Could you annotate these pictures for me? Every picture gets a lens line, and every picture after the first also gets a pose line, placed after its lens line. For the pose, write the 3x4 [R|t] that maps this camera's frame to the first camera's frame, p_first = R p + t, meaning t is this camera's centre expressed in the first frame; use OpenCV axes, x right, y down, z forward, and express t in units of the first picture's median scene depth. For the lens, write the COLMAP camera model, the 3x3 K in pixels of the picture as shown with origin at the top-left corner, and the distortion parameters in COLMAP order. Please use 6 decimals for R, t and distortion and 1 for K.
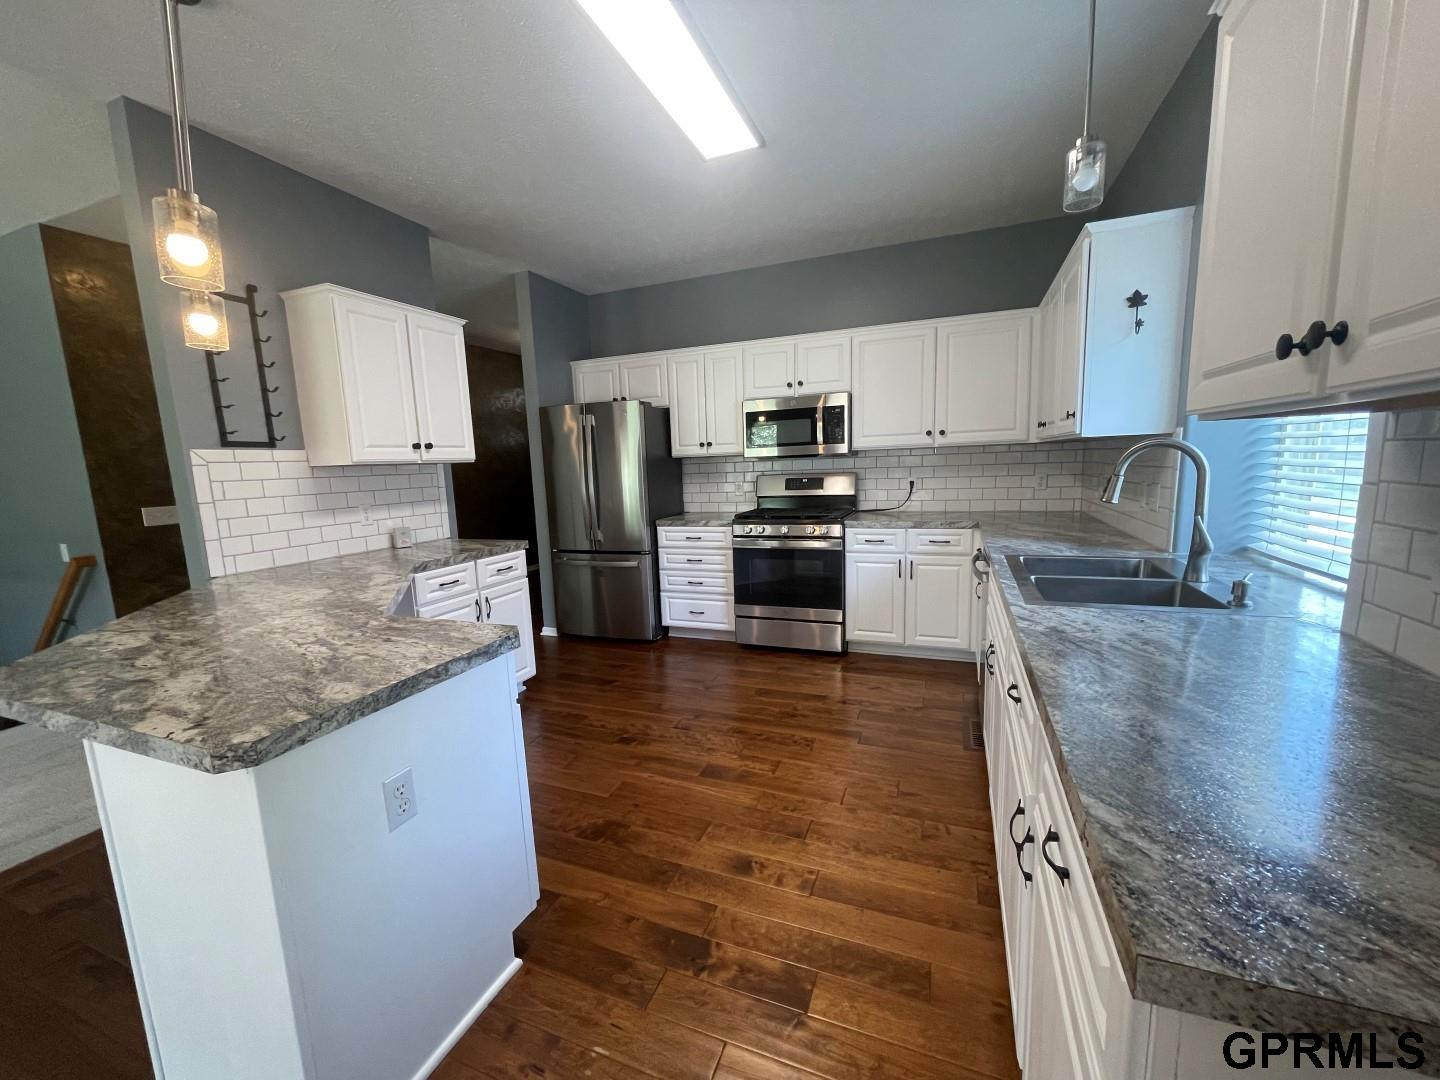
lens RADIAL K [[579.2, 0, 714.1], [0, 579.2, 548.5], [0, 0, 1]] dist [0.003279, 0.000252]
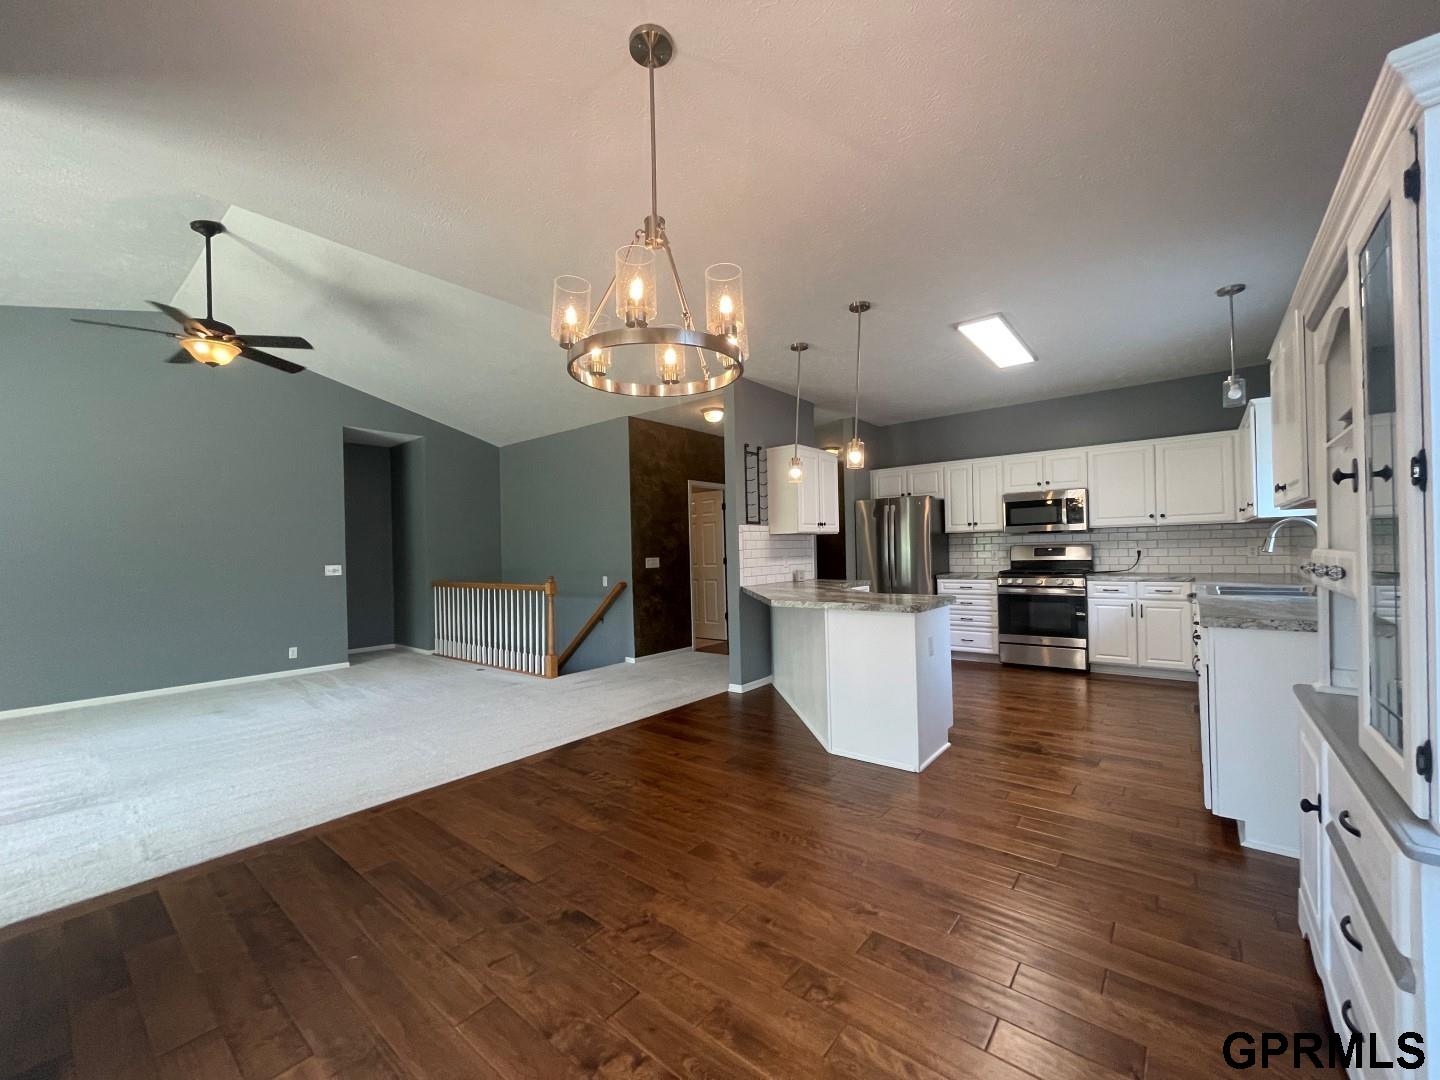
lens RADIAL K [[579.2, 0, 722.0], [0, 579.2, 547.5], [0, 0, 1]] dist [0.003279, 0.000252]
pose [[0.957211, 0.012997, -0.289099, -0.225904], [-0.053611, 0.989663, -0.133017, 0.122993], [0.284382, 0.142825, 0.948013, -0.637711]]
